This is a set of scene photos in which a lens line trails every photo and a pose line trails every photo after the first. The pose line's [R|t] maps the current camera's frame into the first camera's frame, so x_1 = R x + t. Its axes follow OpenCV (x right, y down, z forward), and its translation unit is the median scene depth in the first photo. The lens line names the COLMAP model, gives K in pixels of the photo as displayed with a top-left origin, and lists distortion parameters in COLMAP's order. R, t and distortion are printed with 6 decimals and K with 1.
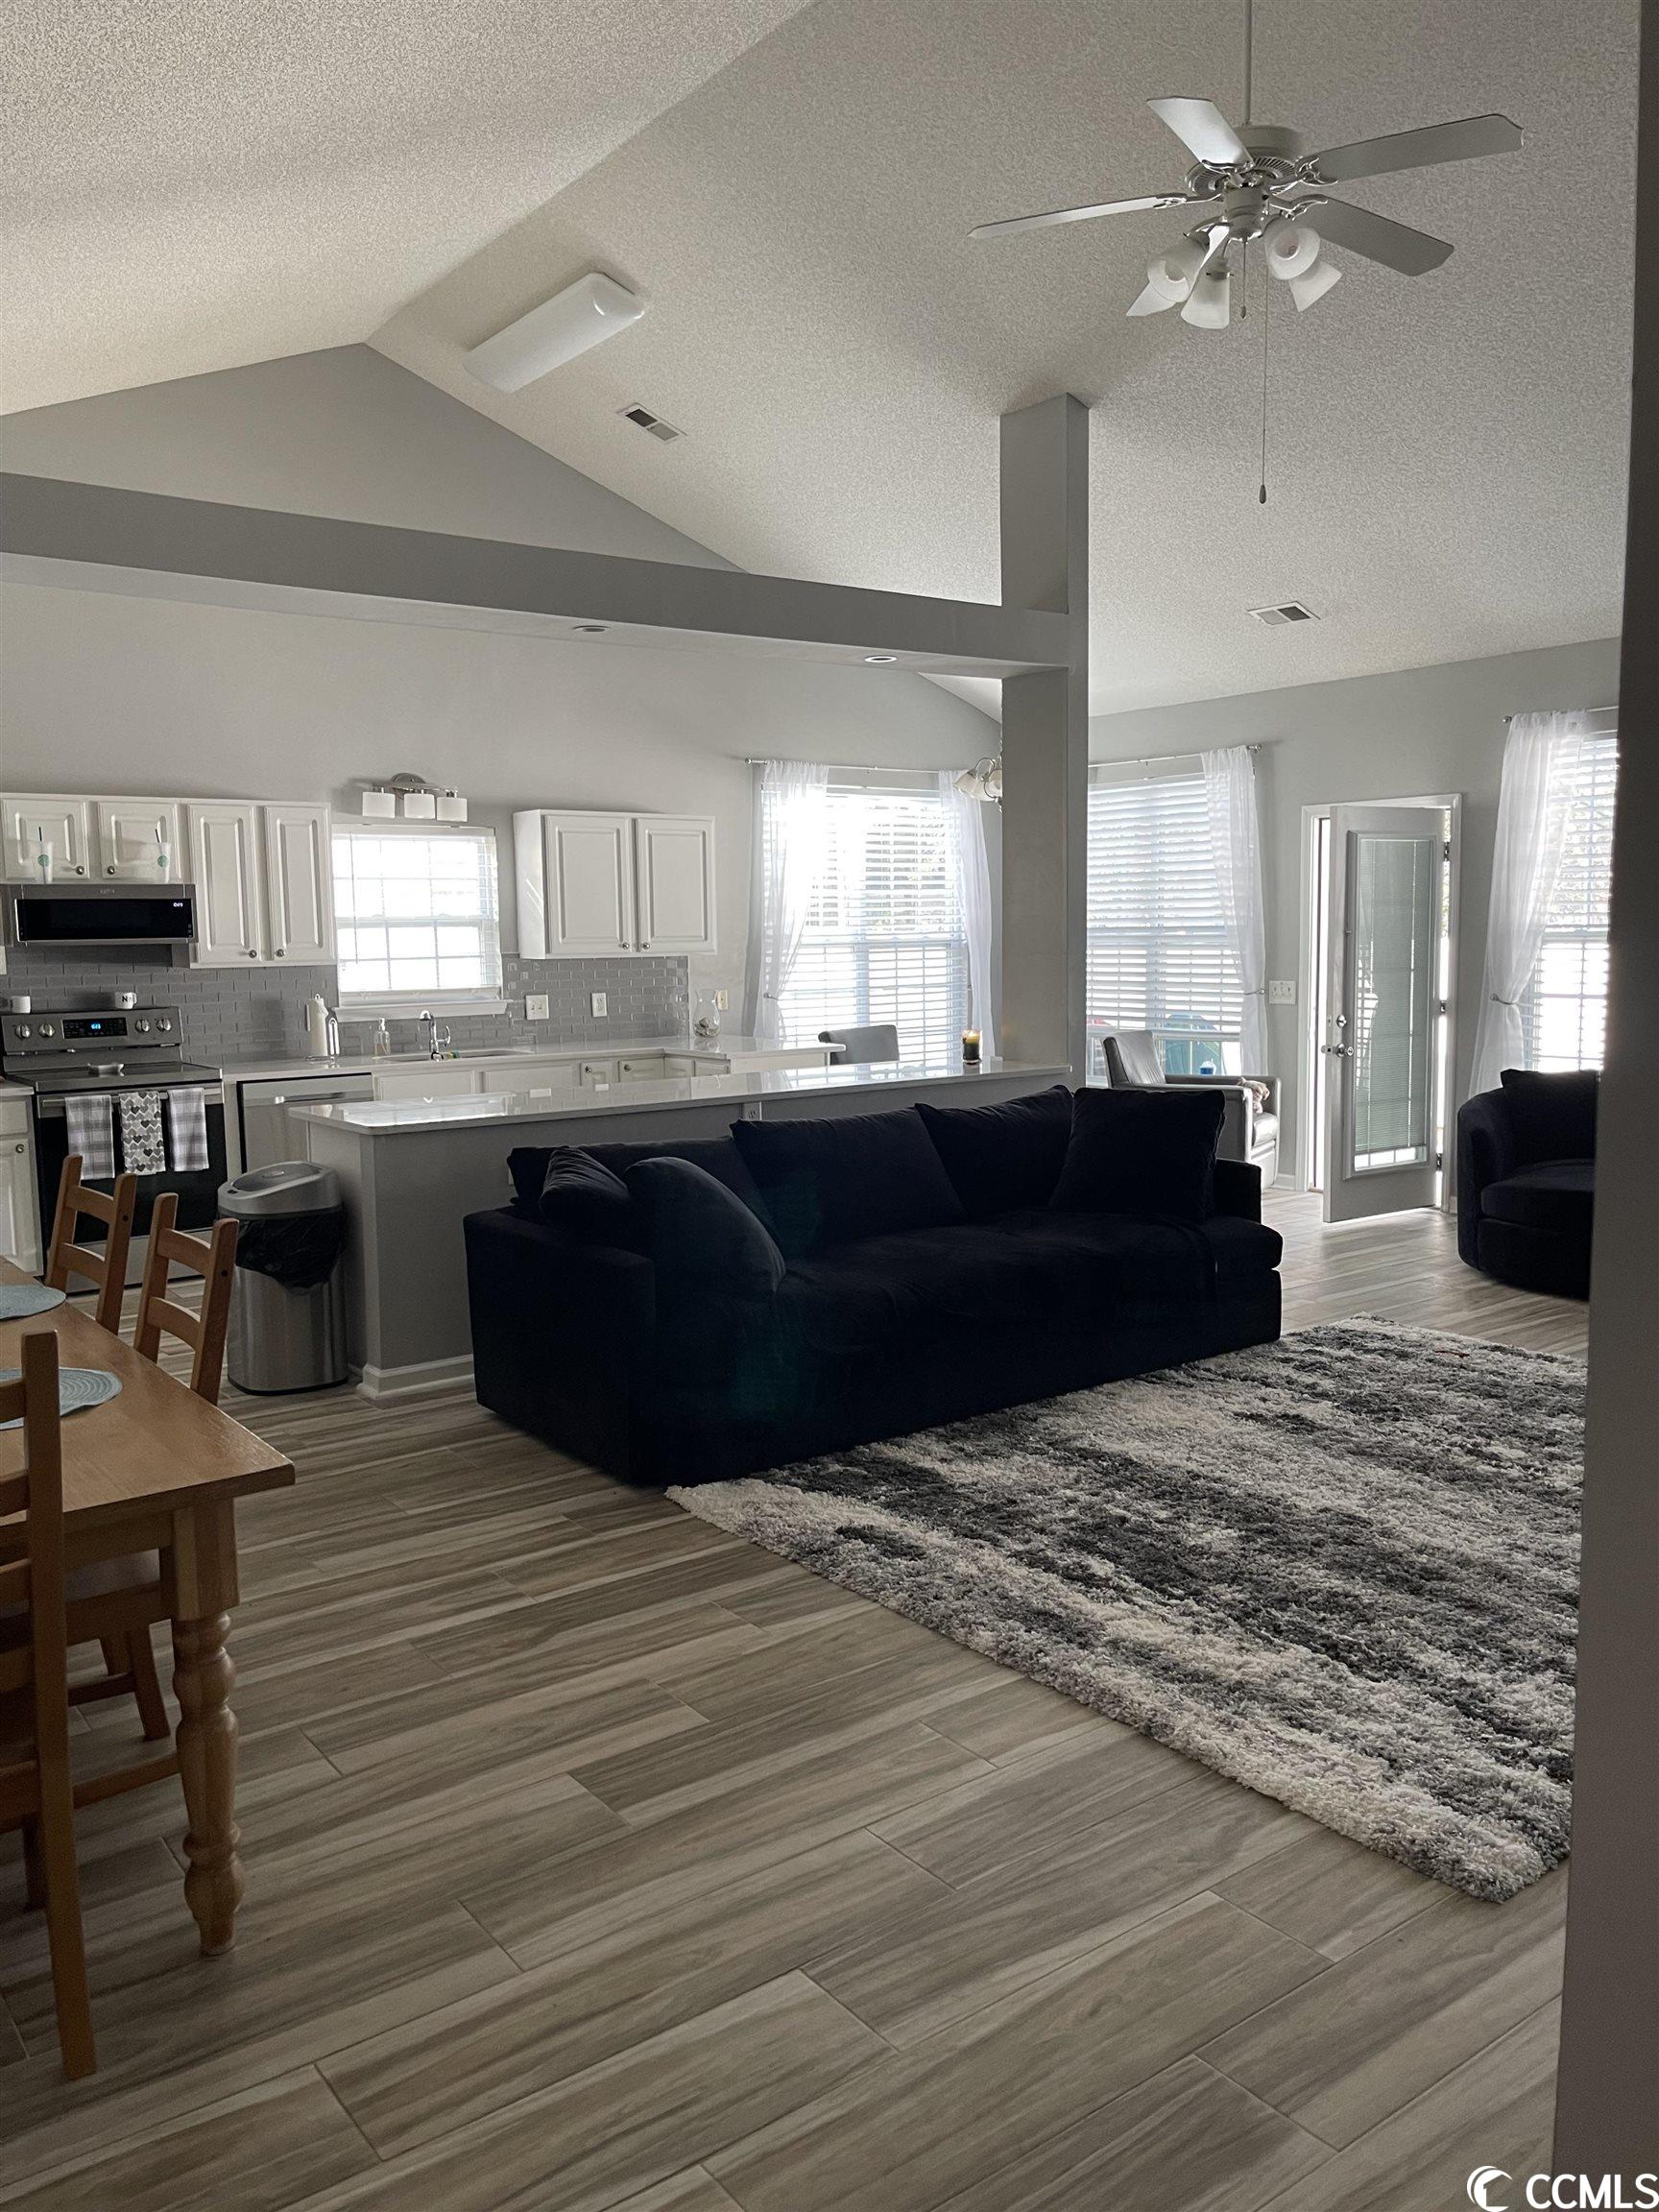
lens RADIAL K [[1660.5, 0, 827.6], [0, 1660.5, 1111.1], [0, 0, 1]] dist [0.042792, -0.058690]
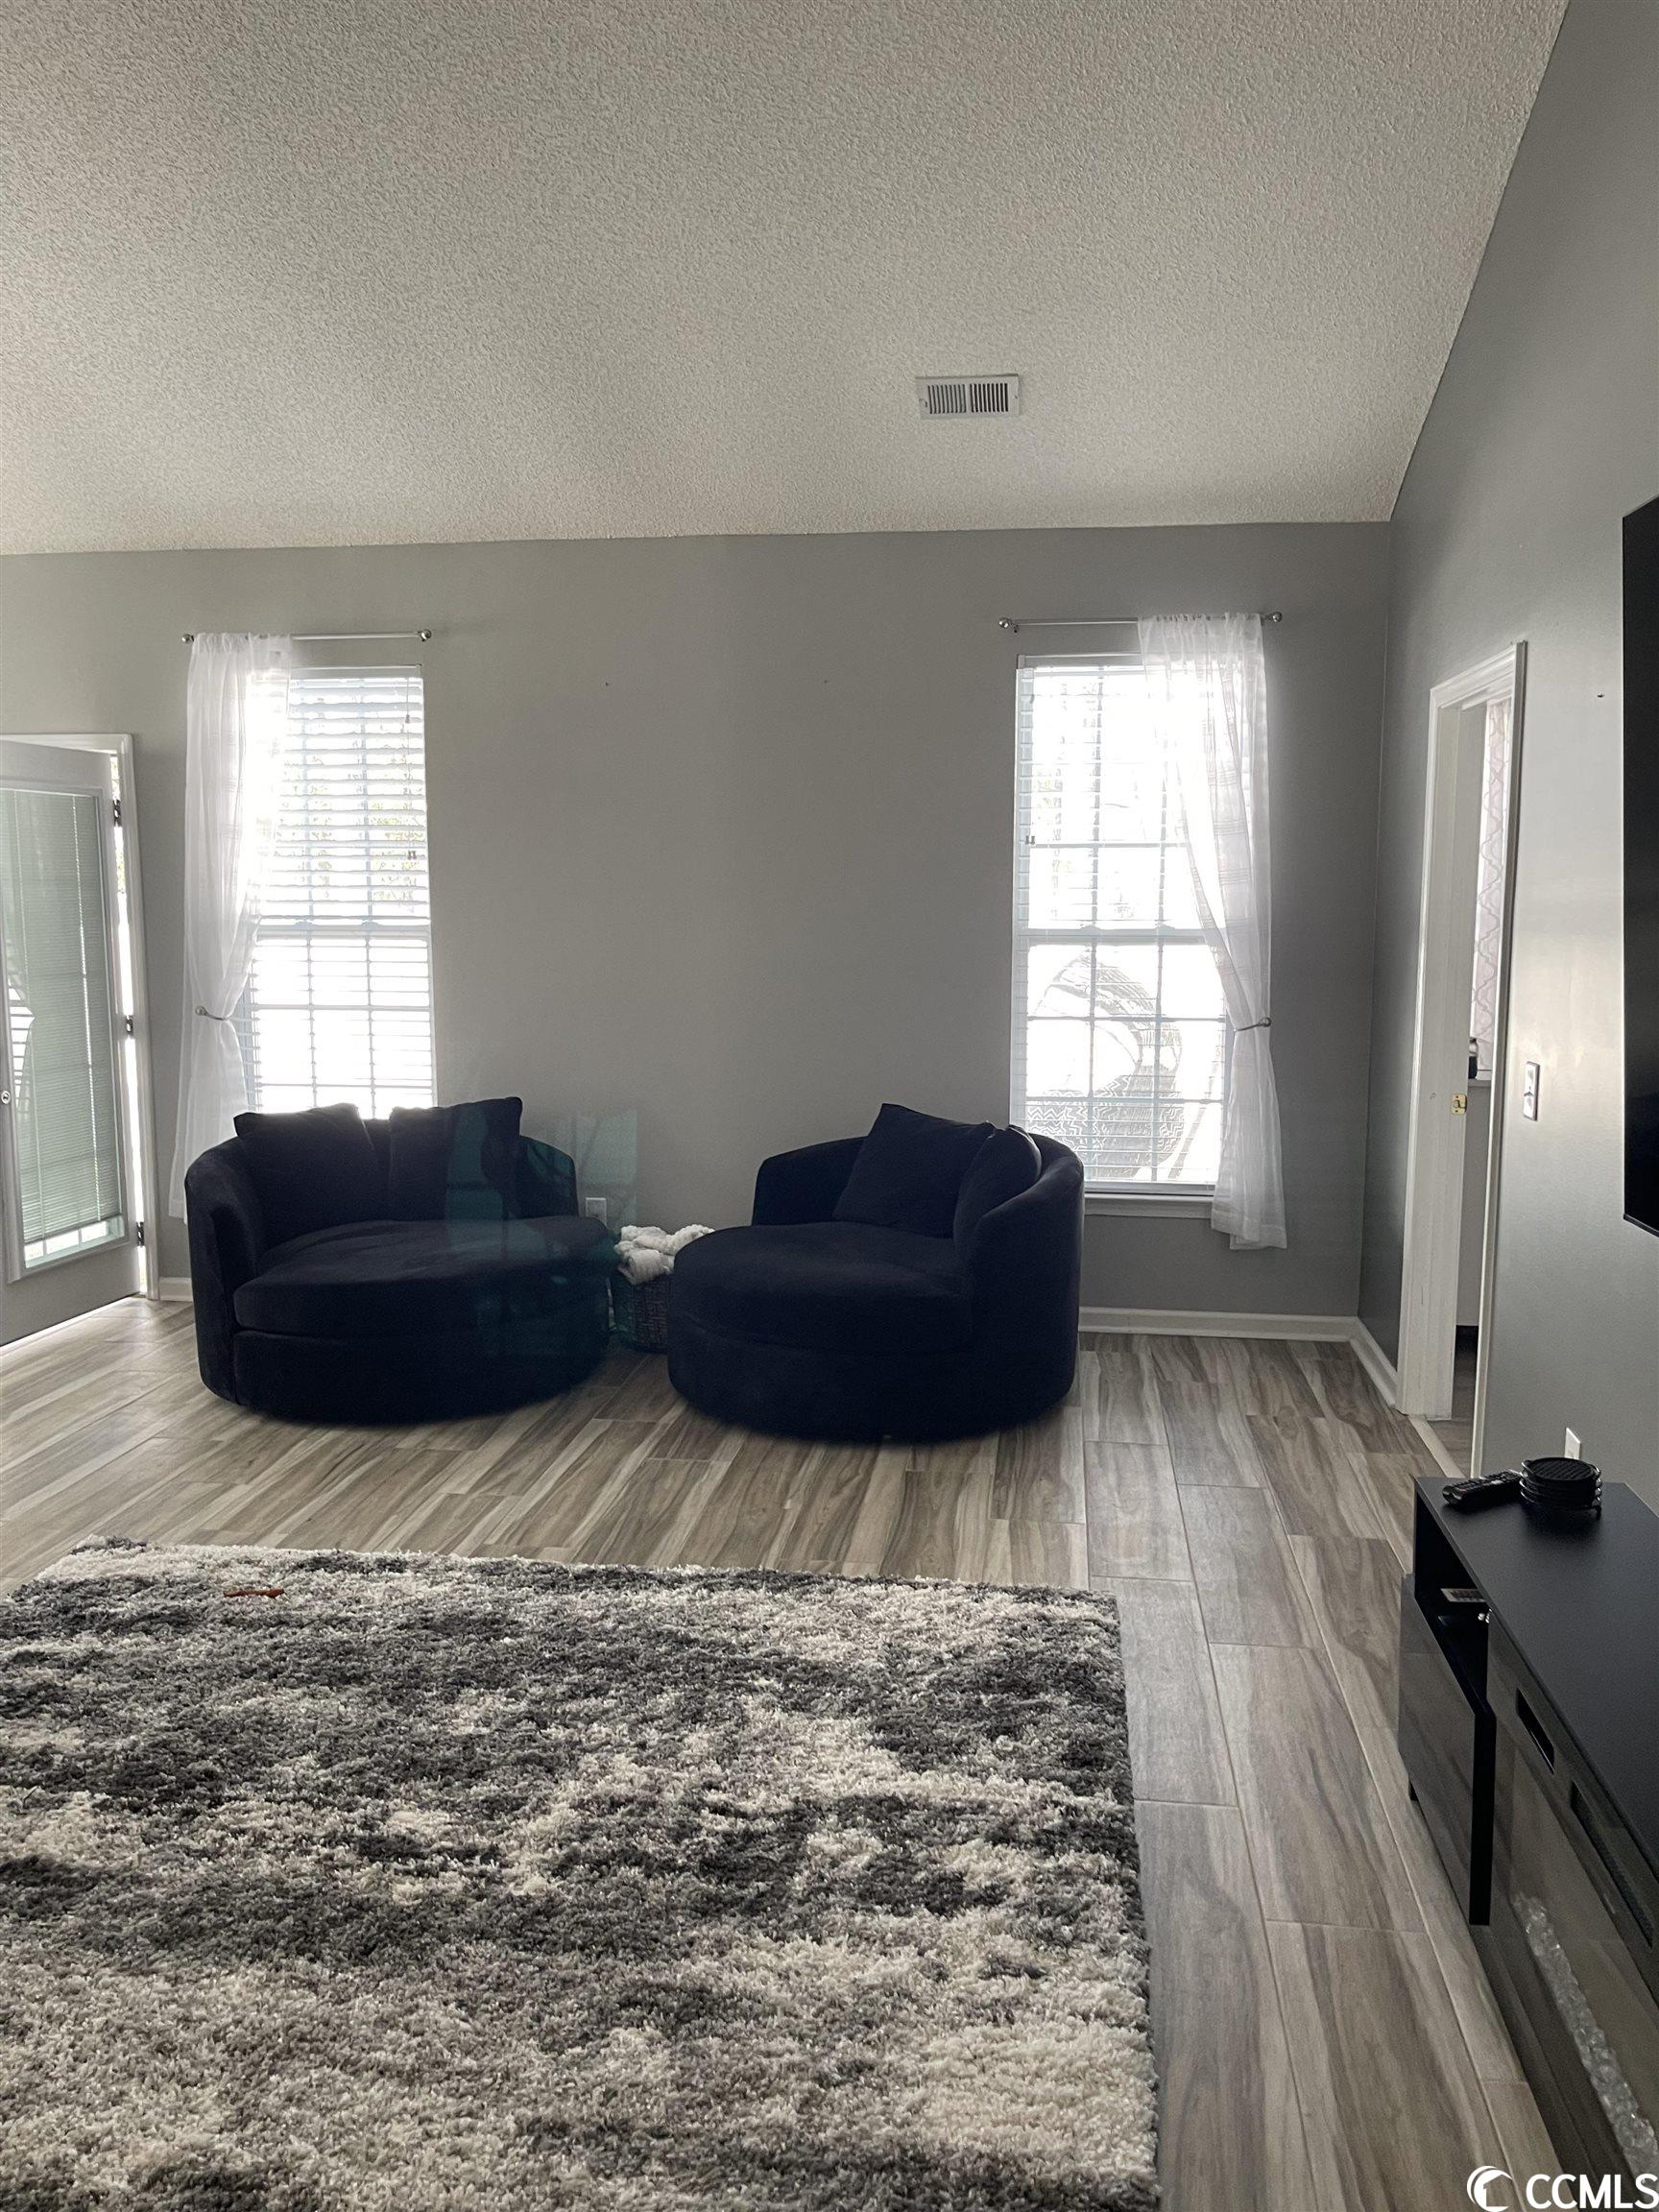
lens RADIAL K [[1660.5, 0, 839.8], [0, 1660.5, 1101.1], [0, 0, 1]] dist [0.042792, -0.058690]
pose [[0.696829, -0.073501, 0.713461, 0.087101], [0.070136, 0.996951, 0.034205, -0.047002], [-0.713800, 0.026205, 0.699859, 0.382623]]
